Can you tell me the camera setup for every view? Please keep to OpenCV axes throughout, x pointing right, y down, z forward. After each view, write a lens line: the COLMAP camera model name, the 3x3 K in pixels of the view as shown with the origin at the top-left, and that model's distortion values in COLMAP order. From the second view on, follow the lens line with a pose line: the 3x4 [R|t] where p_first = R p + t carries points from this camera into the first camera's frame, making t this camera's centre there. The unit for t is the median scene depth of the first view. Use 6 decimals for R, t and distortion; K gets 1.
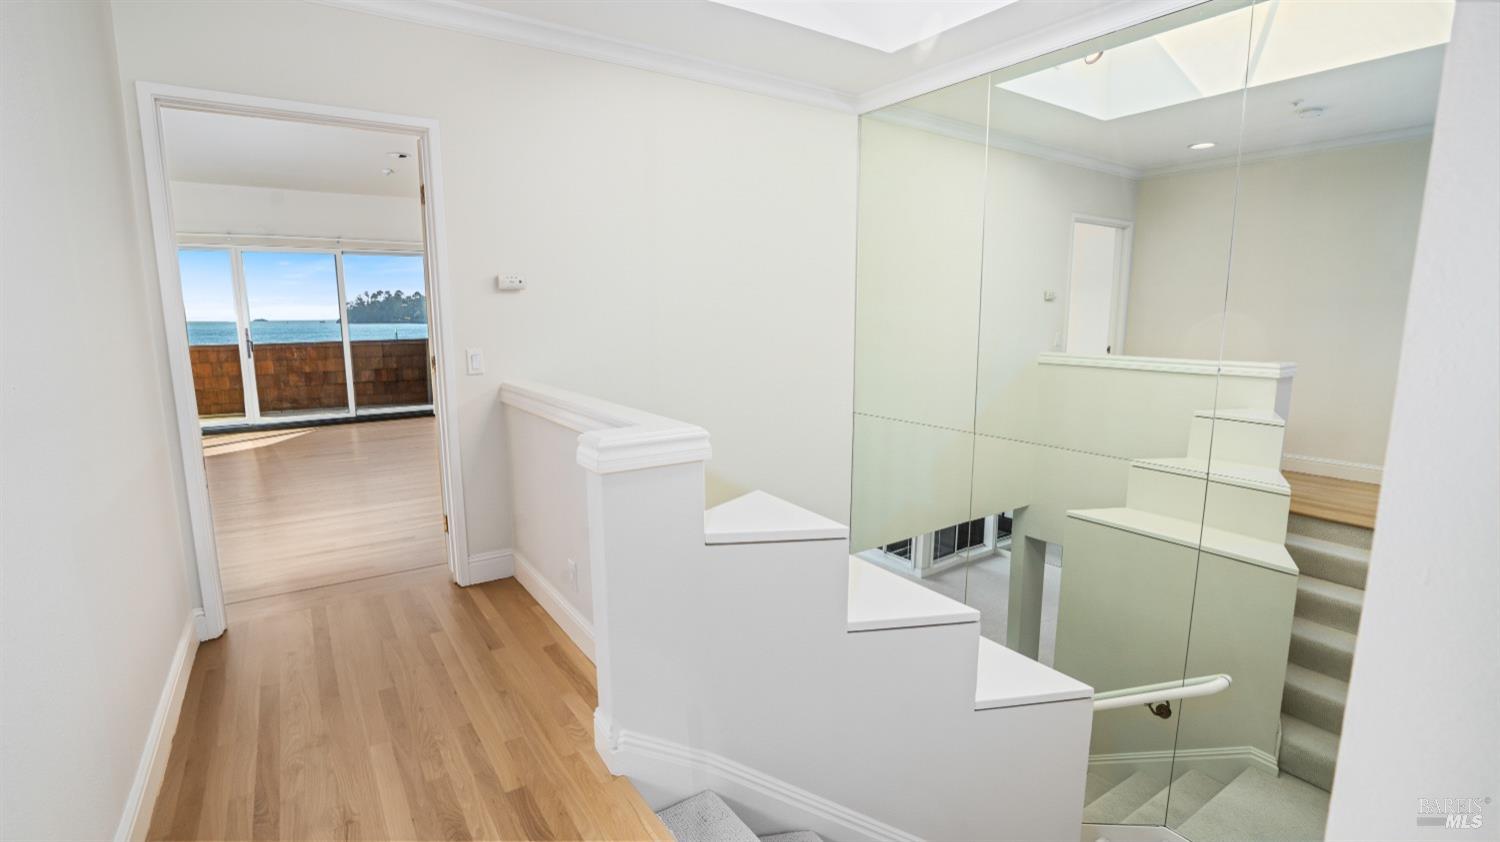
lens RADIAL K [[695.3, 0, 742.1], [0, 695.3, 424.5], [0, 0, 1]] dist [-0.045343, 0.010210]
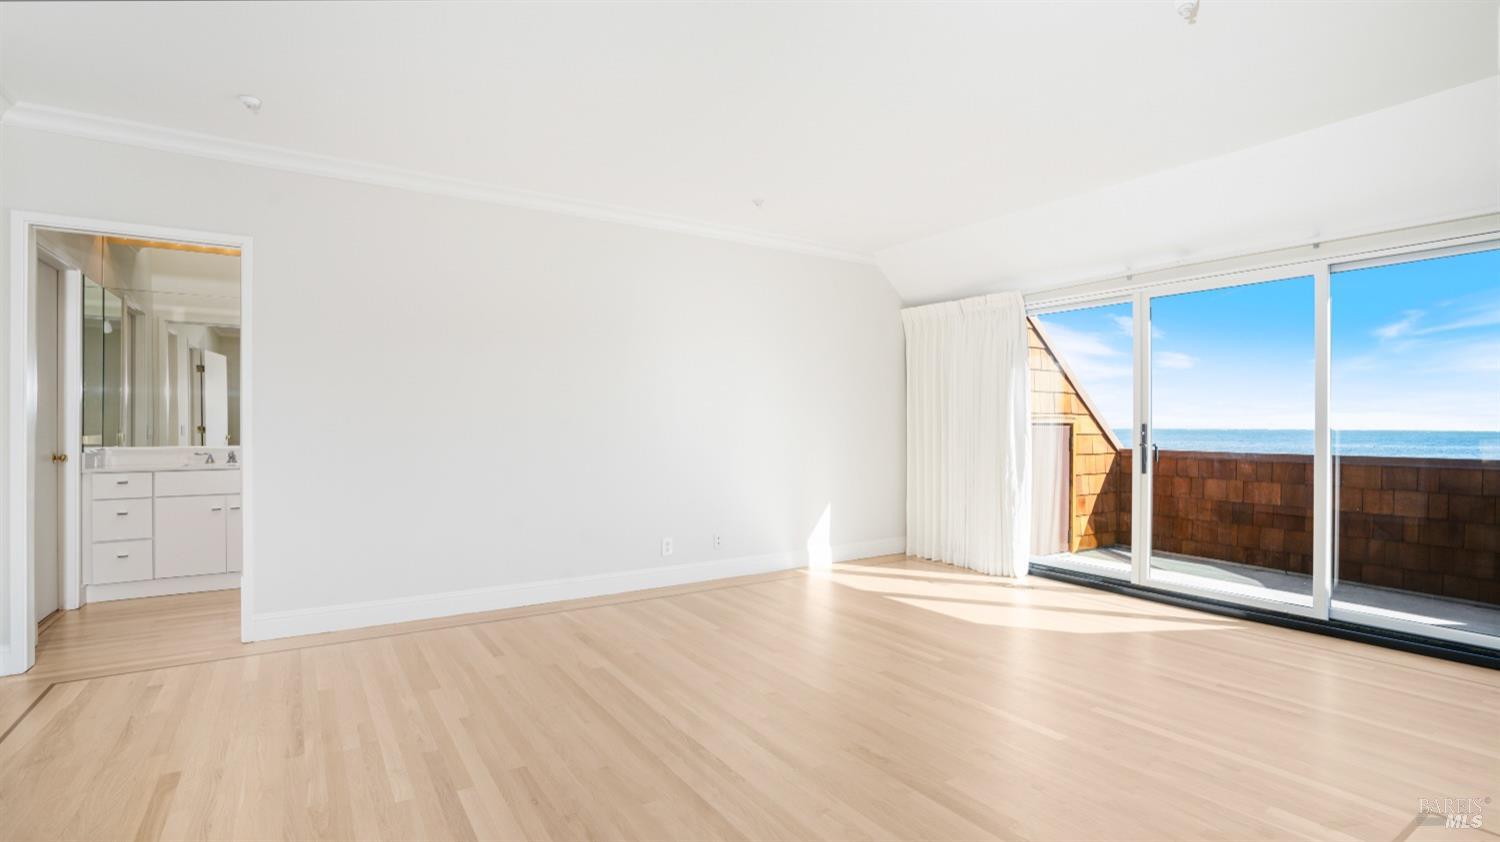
lens RADIAL K [[695.3, 0, 735.9], [0, 695.3, 421.6], [0, 0, 1]] dist [-0.045343, 0.010210]
pose [[-0.008477, -0.001251, -0.999963, -0.106417], [-0.162308, 0.986740, 0.000141, -0.074622], [0.986704, 0.162303, -0.008568, 0.568332]]
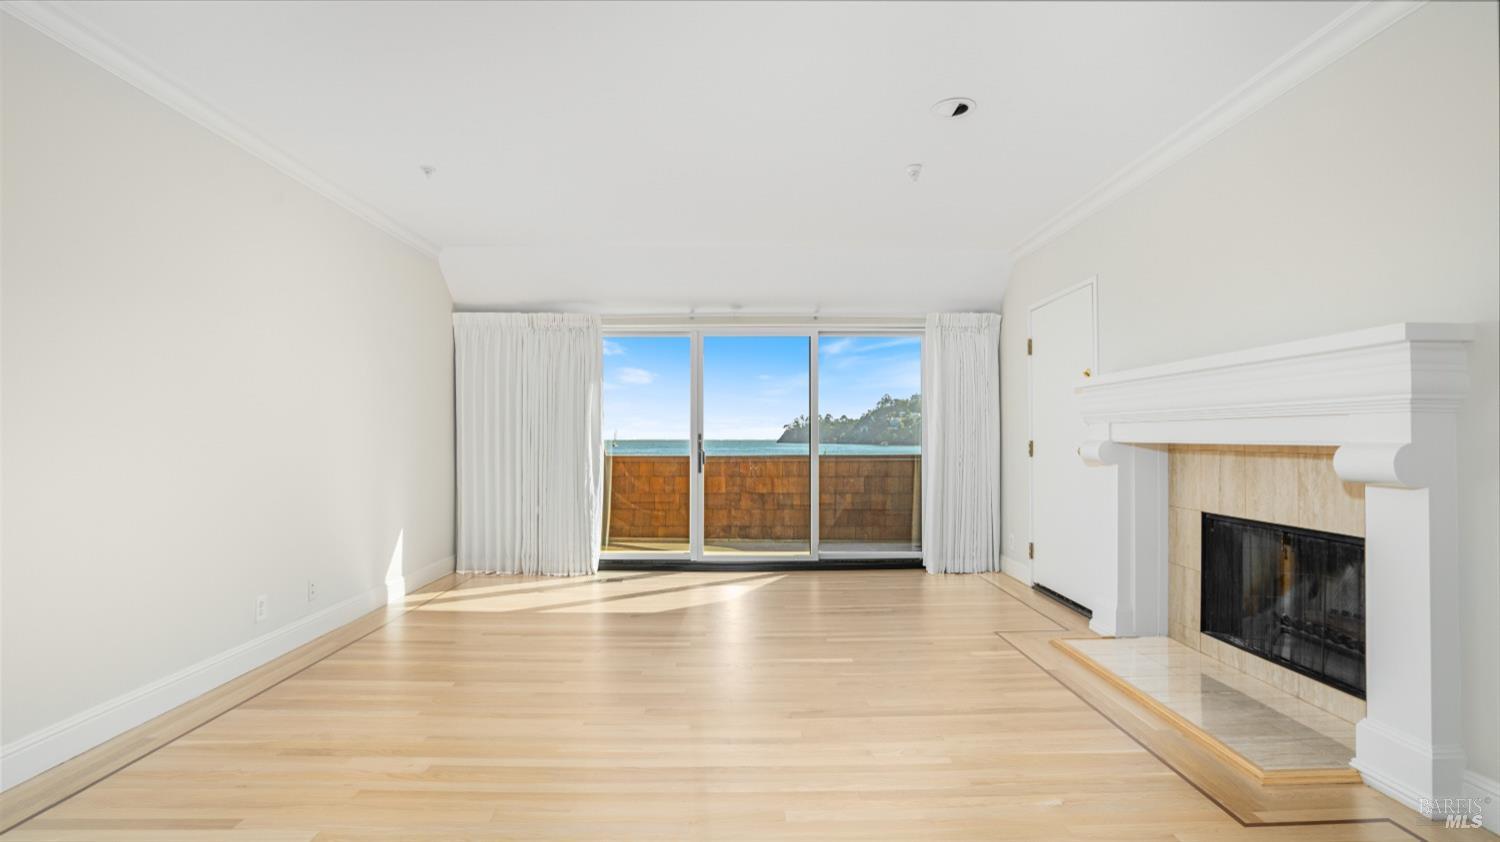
lens RADIAL K [[695.3, 0, 742.3], [0, 695.3, 423.4], [0, 0, 1]] dist [-0.045343, 0.010210]
pose [[0.837342, -0.009273, -0.546601, -0.227568], [-0.087204, 0.984788, -0.150294, -0.035245], [0.539680, 0.173513, 0.823796, 0.331107]]
